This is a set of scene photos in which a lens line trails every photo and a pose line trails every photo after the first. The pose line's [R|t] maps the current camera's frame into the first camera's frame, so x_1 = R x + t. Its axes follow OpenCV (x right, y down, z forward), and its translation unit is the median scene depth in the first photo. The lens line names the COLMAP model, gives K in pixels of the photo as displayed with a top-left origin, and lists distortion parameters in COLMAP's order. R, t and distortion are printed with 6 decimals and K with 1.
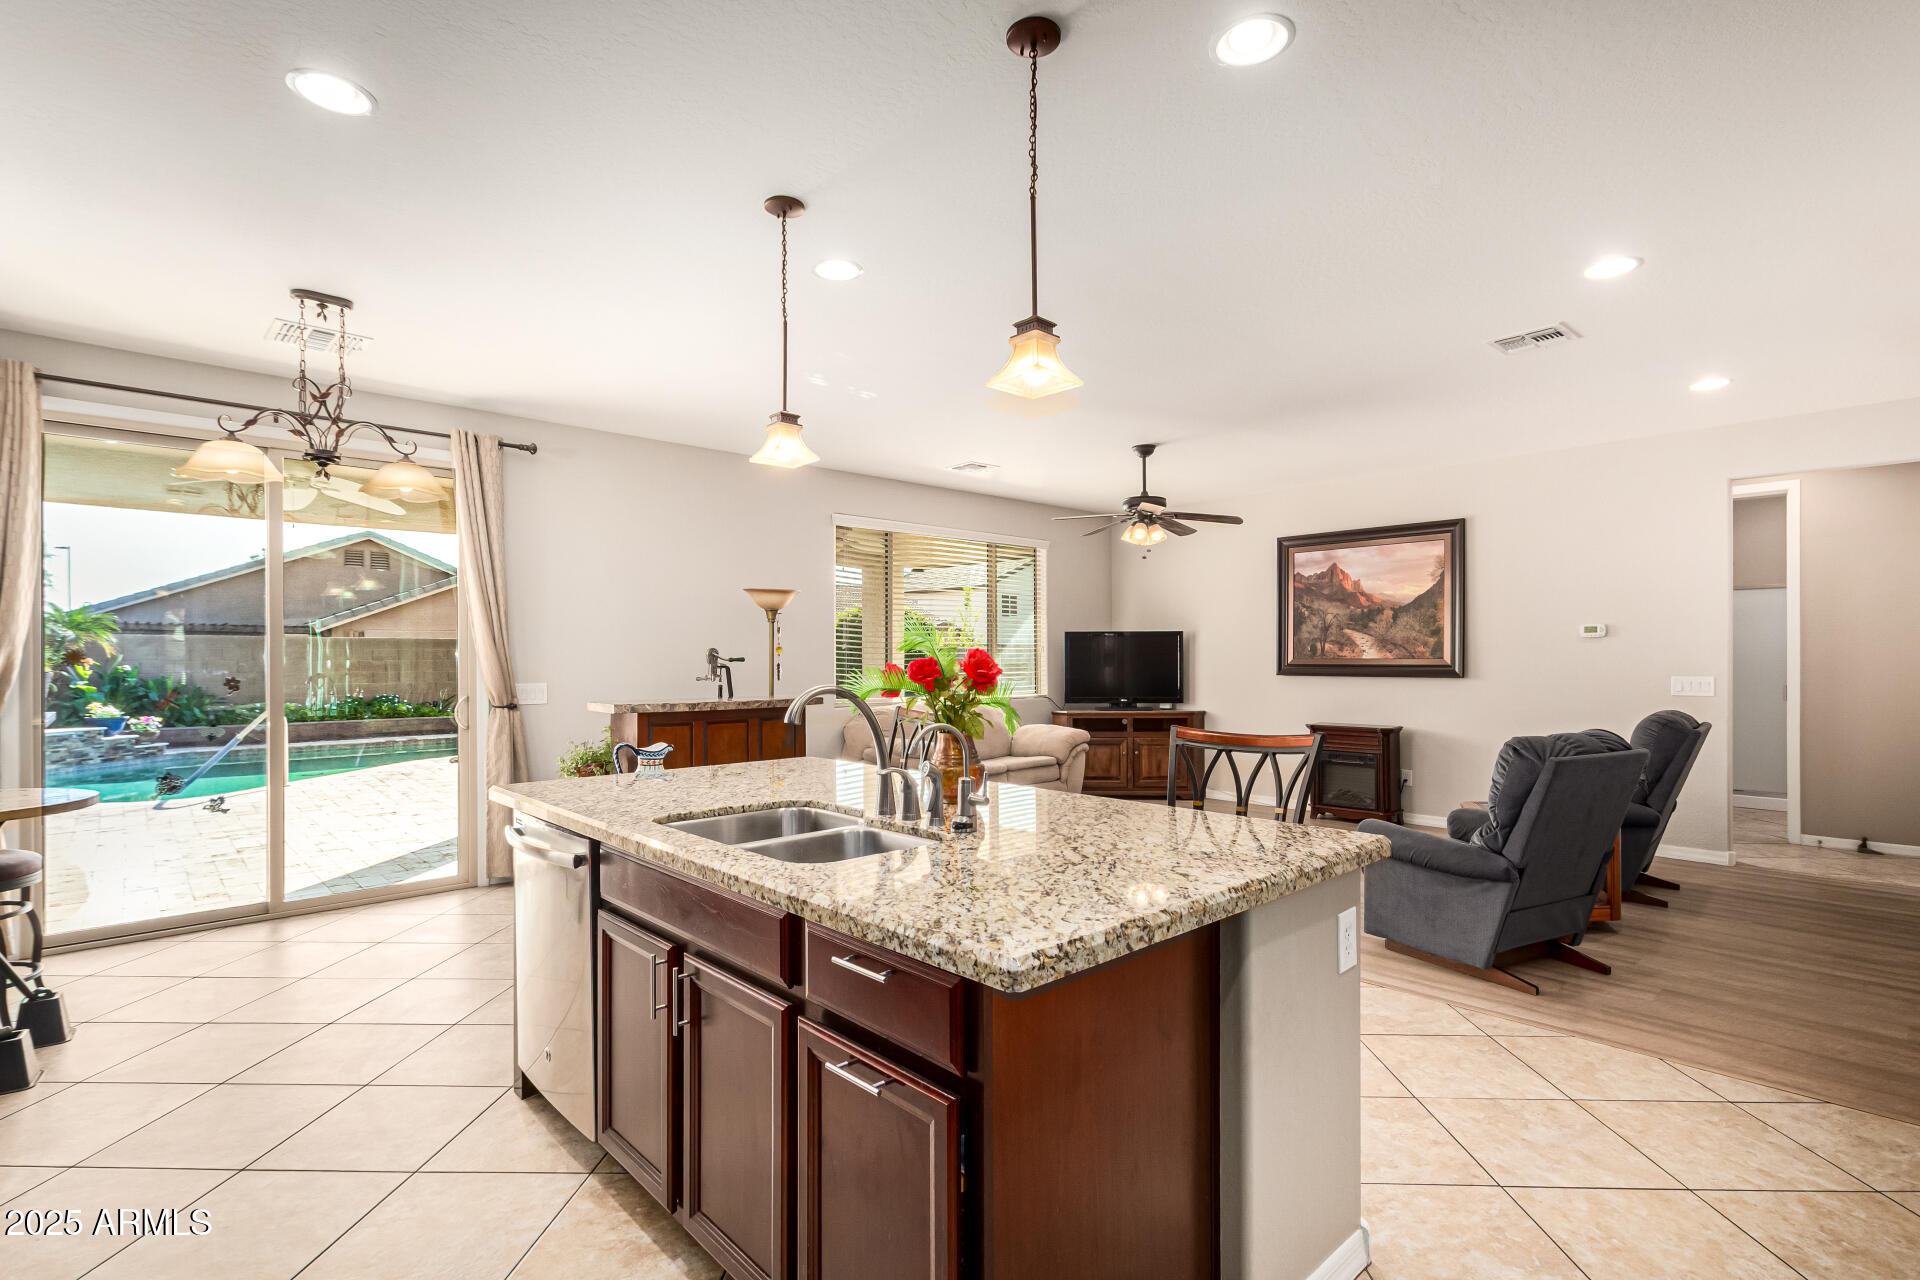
lens RADIAL K [[891.0, 0, 960.0], [0, 891.0, 652.1], [0, 0, 1]] dist [0.007357, -0.005687]
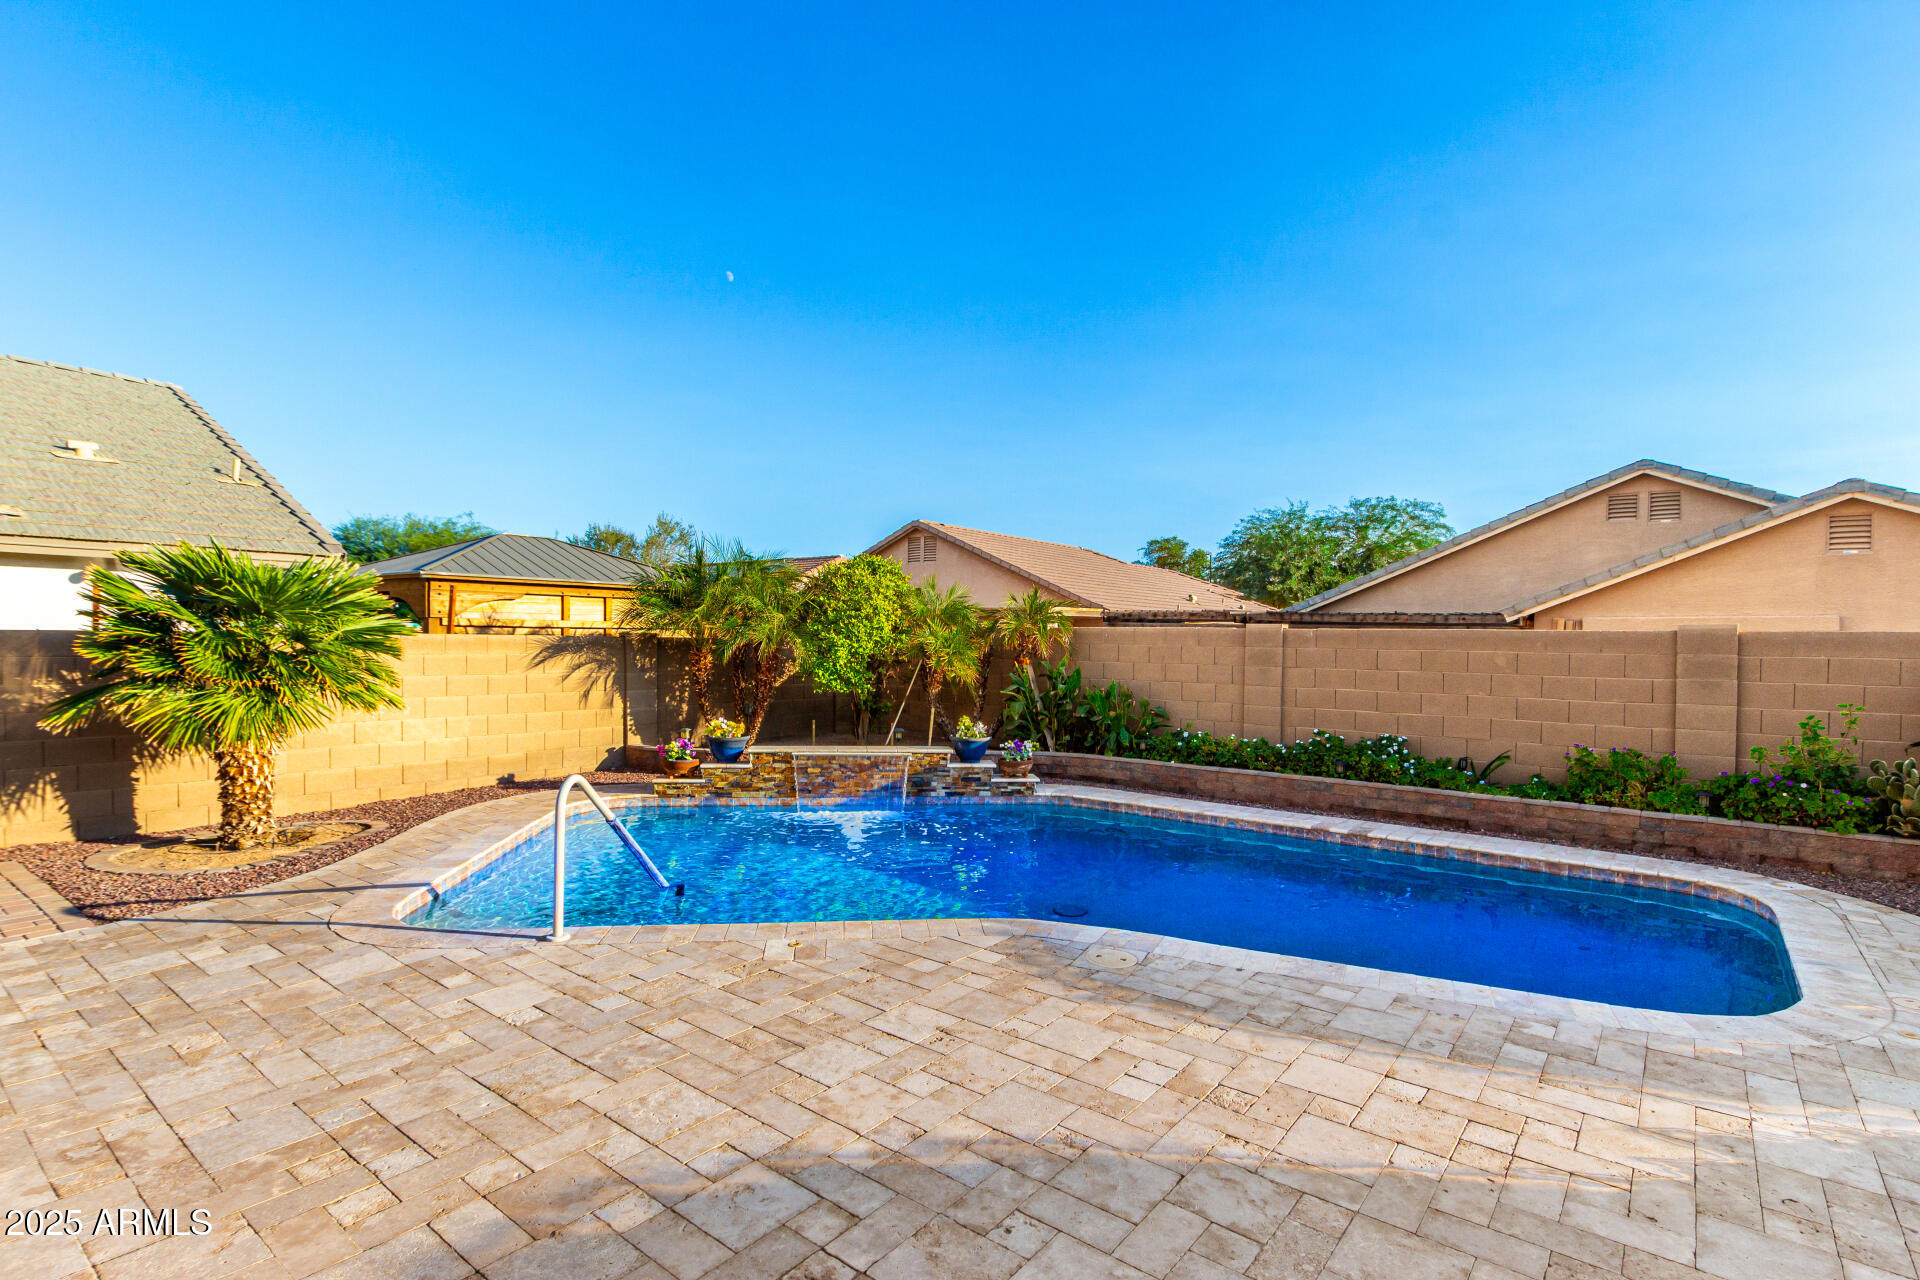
lens RADIAL K [[941.1, 0, 966.3], [0, 941.1, 651.8], [0, 0, 1]] dist [0.000377, -0.000990]
pose [[0.153853, 0.015799, -0.987967, -0.173138], [-0.010064, 0.999845, 0.014421, -0.011192], [0.988042, 0.007724, 0.153988, 0.919469]]
